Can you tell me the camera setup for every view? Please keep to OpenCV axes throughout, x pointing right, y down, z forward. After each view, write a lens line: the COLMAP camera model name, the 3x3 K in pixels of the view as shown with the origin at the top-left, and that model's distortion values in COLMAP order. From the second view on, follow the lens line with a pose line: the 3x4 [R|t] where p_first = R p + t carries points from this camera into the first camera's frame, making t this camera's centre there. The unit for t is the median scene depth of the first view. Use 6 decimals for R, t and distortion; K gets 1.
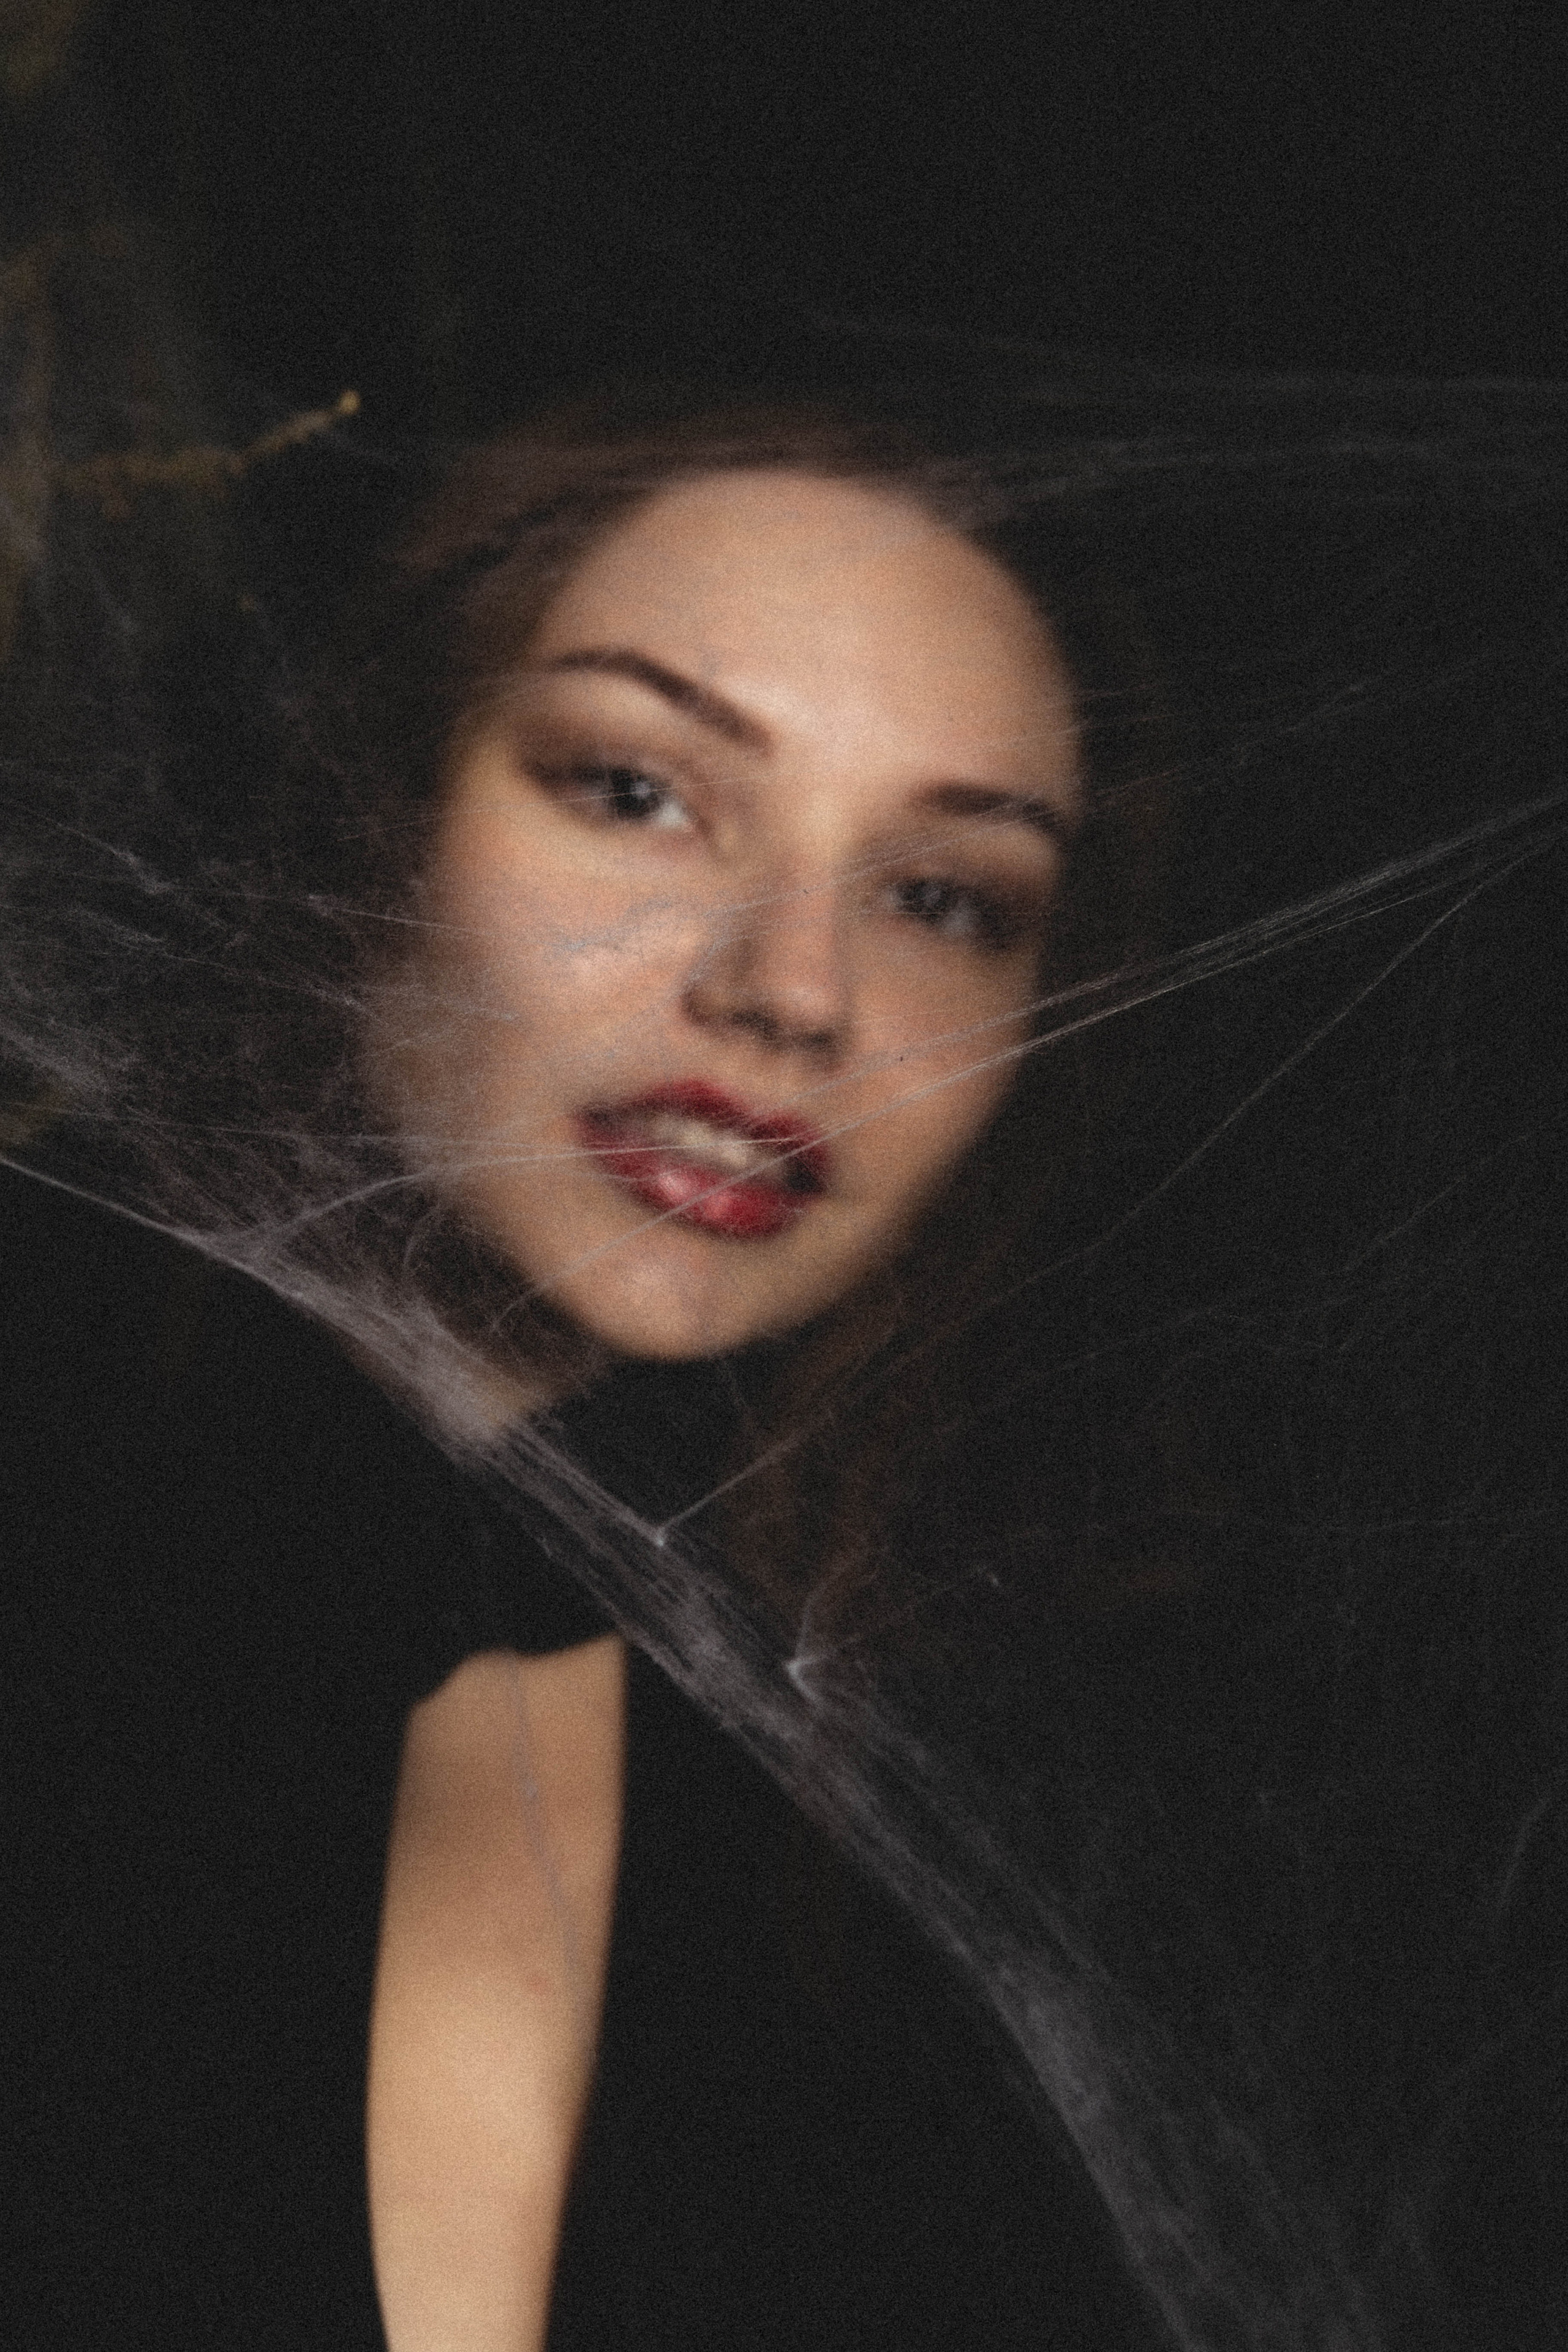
lens RADIAL K [[3530.4, 0, 798.5], [0, 3530.4, 1185.5], [0, 0, 1]] dist [0.096594, 0.000000]
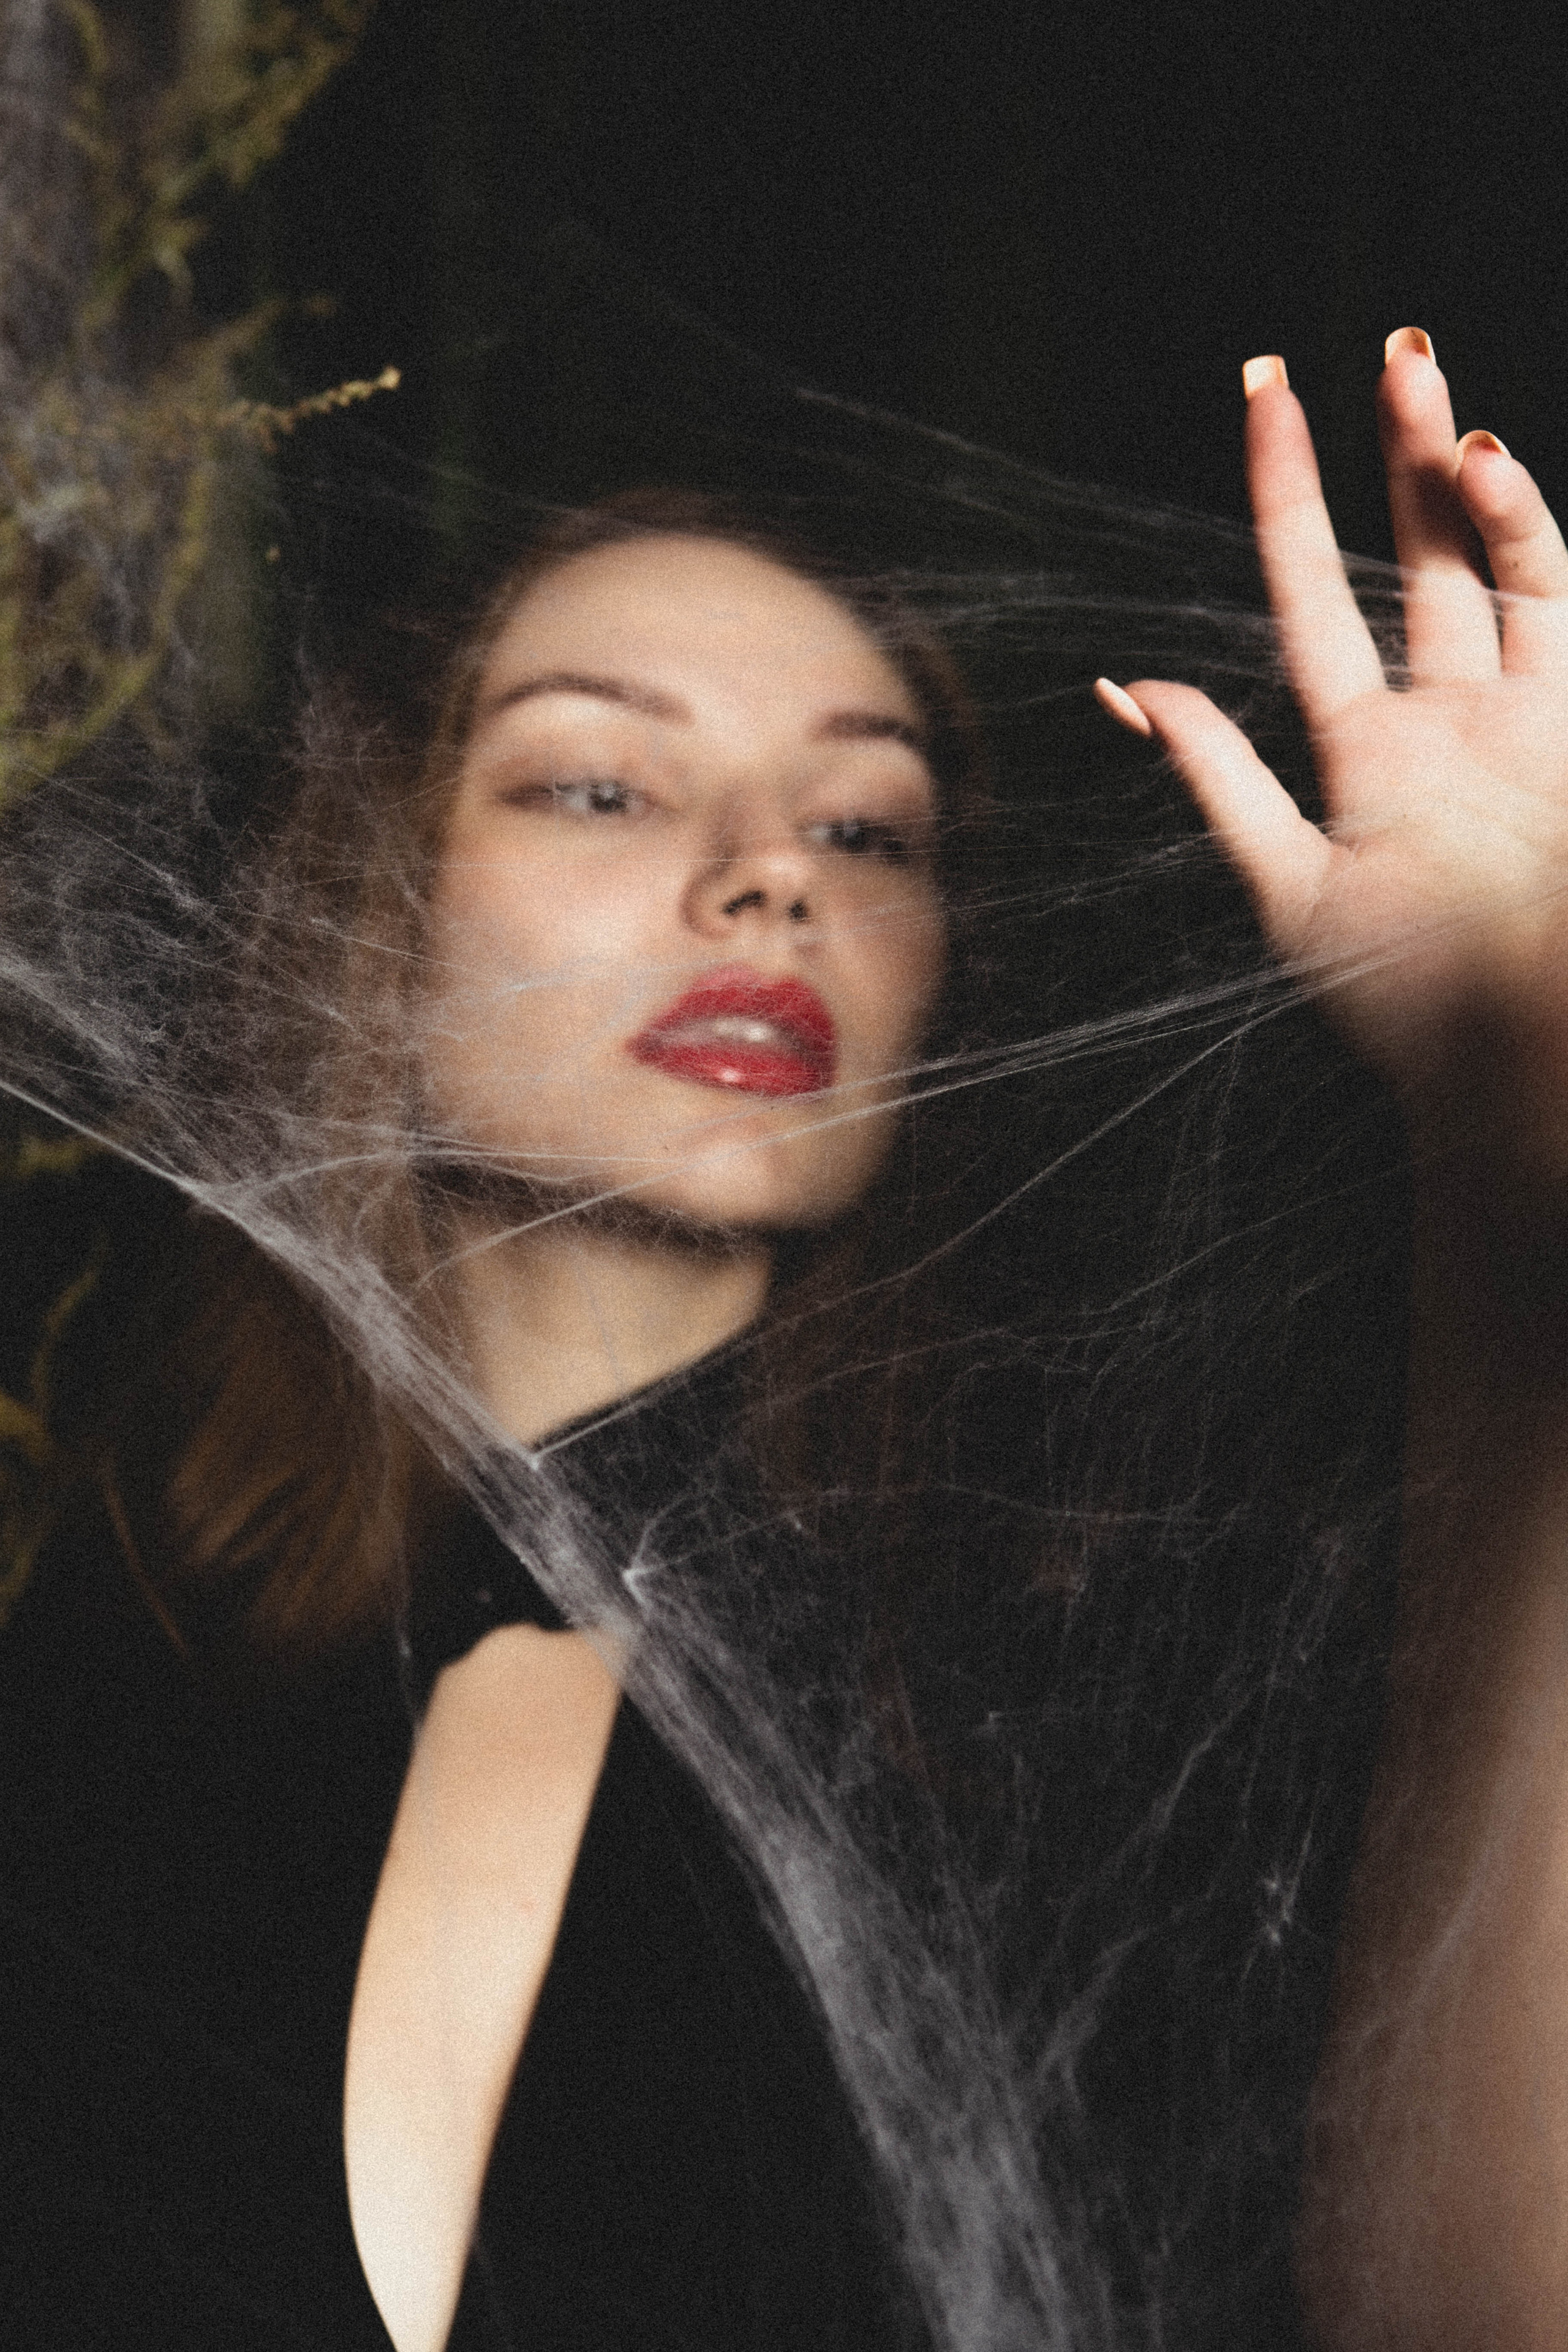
lens RADIAL K [[3530.4, 0, 776.2], [0, 3530.4, 1182.2], [0, 0, 1]] dist [0.096594, 0.000000]
pose [[0.994427, 0.105253, 0.006057, 0.027627], [-0.105281, 0.994433, 0.004450, -0.013715], [-0.005554, -0.005062, 0.999972, -0.252501]]
